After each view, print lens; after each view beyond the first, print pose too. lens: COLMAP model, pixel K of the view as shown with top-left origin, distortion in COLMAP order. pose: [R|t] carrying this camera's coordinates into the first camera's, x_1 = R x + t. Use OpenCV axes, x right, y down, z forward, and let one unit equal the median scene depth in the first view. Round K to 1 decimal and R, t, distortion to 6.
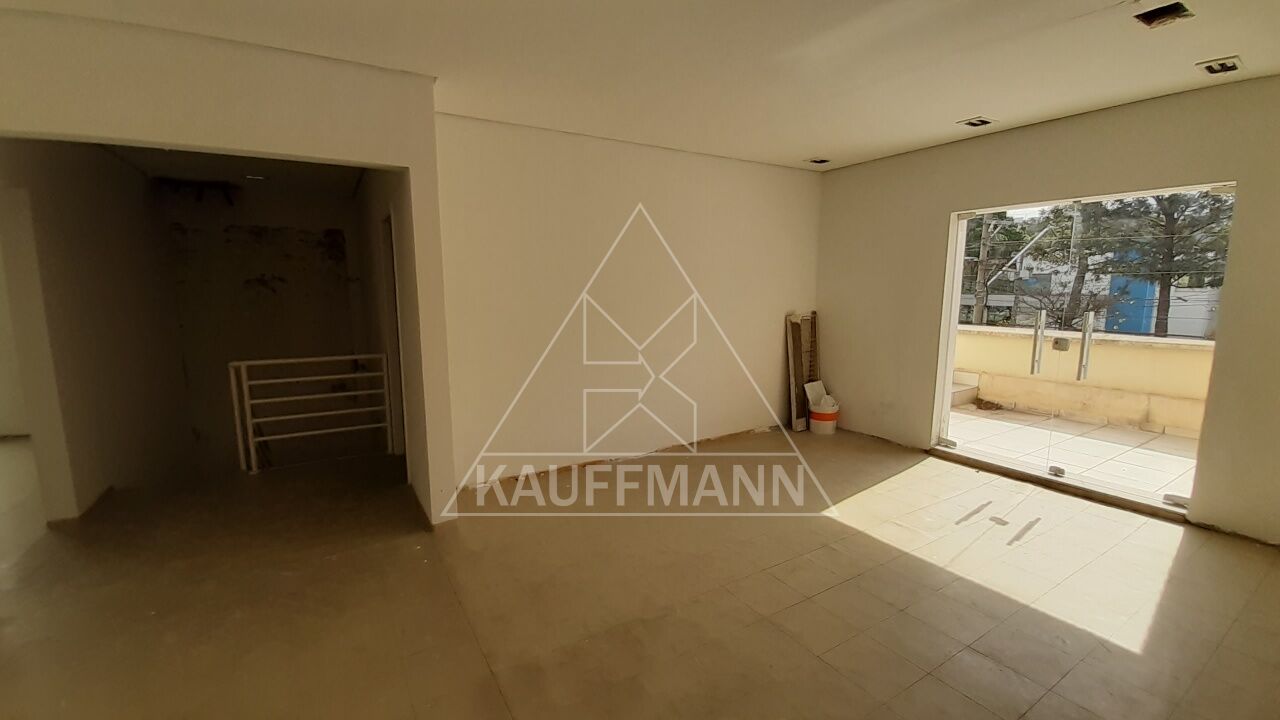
lens RADIAL K [[510.8, 0, 640.0], [0, 510.8, 360.0], [0, 0, 1]] dist [0.000549, -0.008024]
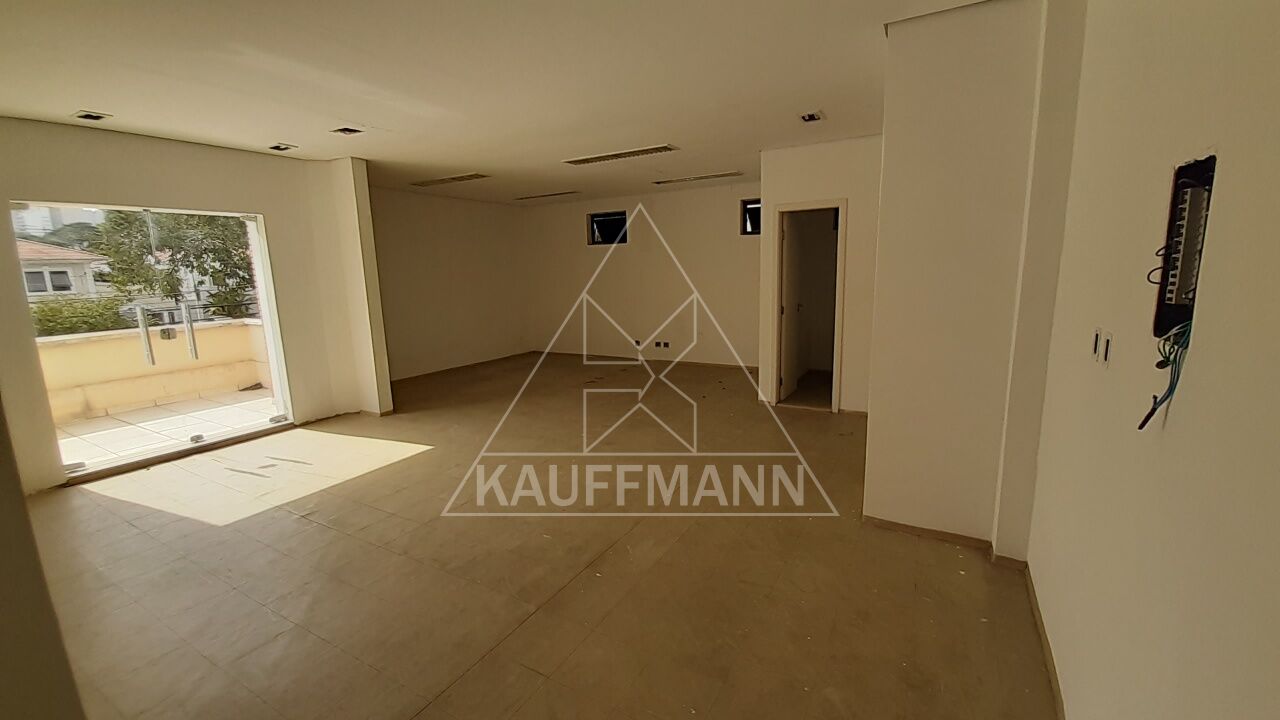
lens RADIAL K [[510.8, 0, 640.0], [0, 510.8, 360.0], [0, 0, 1]] dist [0.000549, -0.008024]
pose [[-0.498911, -0.132002, 0.856541, -0.518011], [0.146999, 0.961122, 0.233742, -0.063107], [-0.854095, 0.242527, -0.460110, 0.470605]]
